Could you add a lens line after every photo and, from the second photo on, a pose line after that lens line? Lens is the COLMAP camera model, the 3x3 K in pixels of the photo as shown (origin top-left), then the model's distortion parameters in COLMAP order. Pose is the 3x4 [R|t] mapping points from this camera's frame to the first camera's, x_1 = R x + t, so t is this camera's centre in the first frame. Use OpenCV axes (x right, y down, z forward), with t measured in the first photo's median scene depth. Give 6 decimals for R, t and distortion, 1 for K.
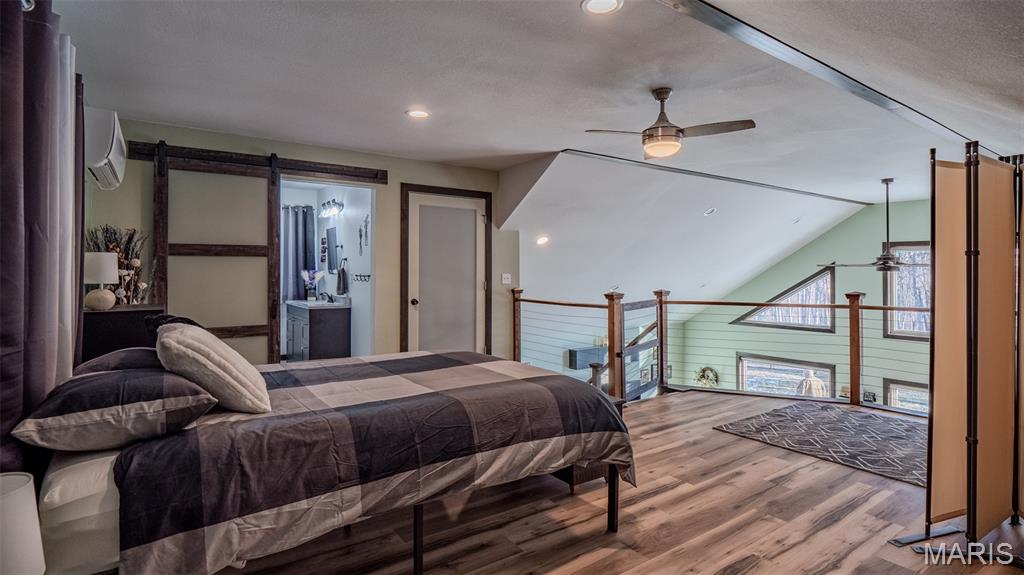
lens RADIAL K [[509.3, 0, 496.6], [0, 509.3, 312.7], [0, 0, 1]] dist [-0.018483, -0.000260]
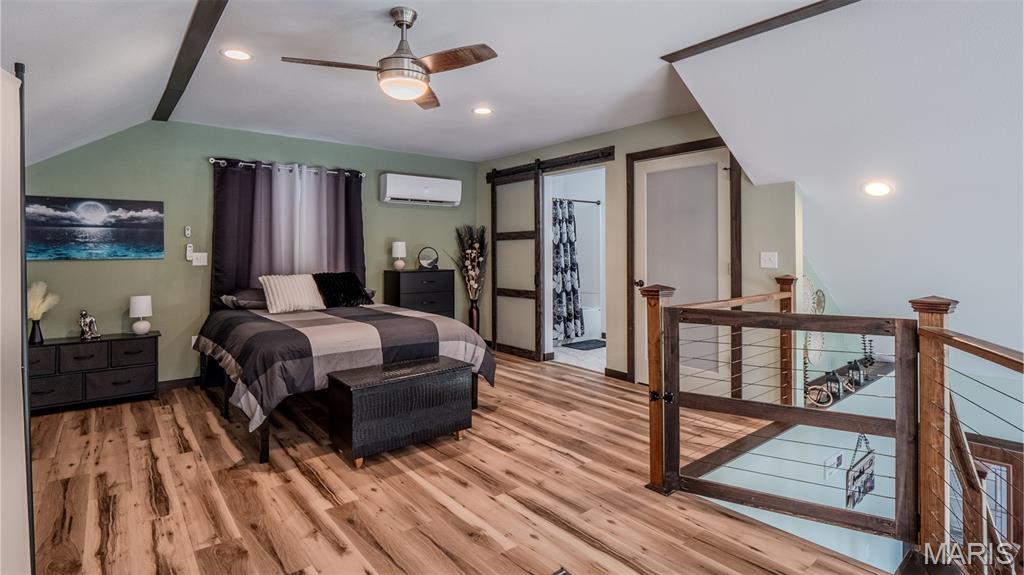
lens RADIAL K [[508.9, 0, 512.3], [0, 508.9, 284.1], [0, 0, 1]] dist [-0.000478, -0.000135]
pose [[0.069816, 0.063997, -0.995505, 1.067898], [-0.072266, 0.995642, 0.058938, -0.086218], [0.994939, 0.067827, 0.074136, 1.071561]]
